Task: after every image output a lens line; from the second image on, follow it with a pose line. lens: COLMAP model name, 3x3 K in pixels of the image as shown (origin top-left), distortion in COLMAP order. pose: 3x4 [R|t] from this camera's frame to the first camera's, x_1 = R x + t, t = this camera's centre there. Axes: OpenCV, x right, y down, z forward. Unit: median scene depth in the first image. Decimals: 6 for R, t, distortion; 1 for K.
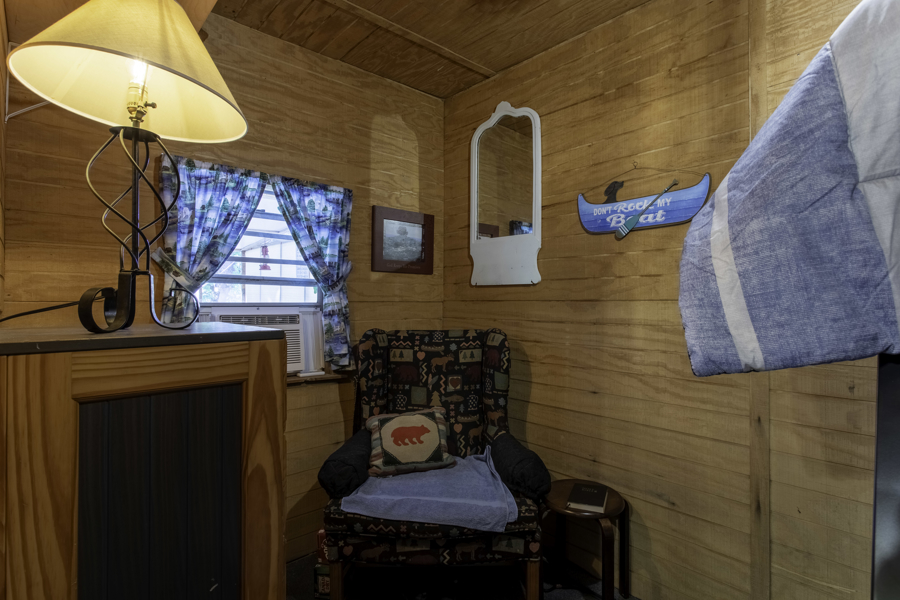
lens RADIAL K [[459.9, 0, 445.4], [0, 459.9, 296.6], [0, 0, 1]] dist [-0.000985, 0.000122]
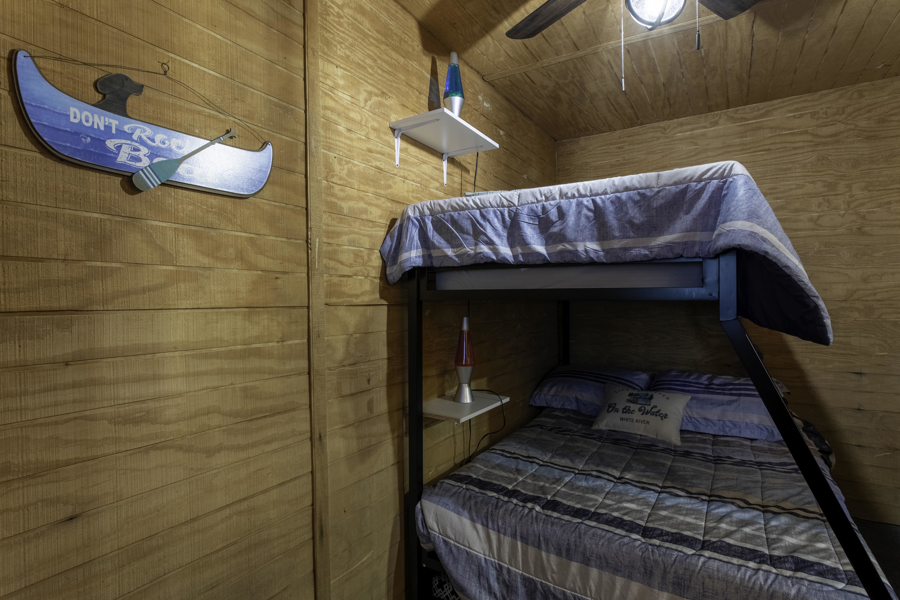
lens RADIAL K [[459.9, 0, 445.4], [0, 459.9, 296.6], [0, 0, 1]] dist [-0.000985, 0.000122]
pose [[-0.283932, 0.012620, 0.958761, -0.265108], [0.001135, 0.999917, -0.012825, 0.000242], [-0.958844, -0.002553, -0.283923, 0.996976]]
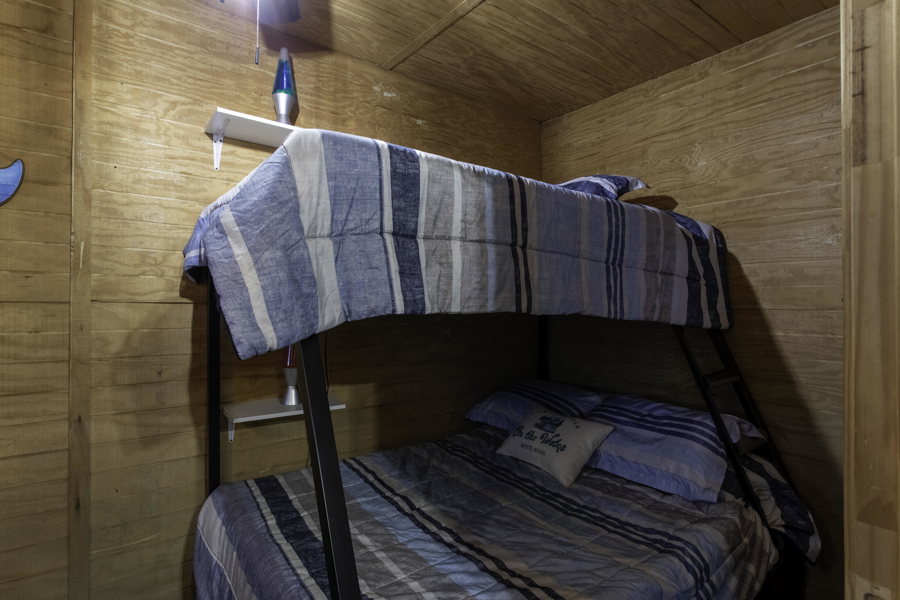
lens RADIAL K [[462.9, 0, 448.9], [0, 462.9, 303.0], [0, 0, 1]] dist [-0.005244, 0.001601]
pose [[0.080220, 0.006225, 0.996758, -0.271587], [-0.017455, 0.999836, -0.004839, -0.000377], [-0.996624, -0.017011, 0.080315, 0.099335]]
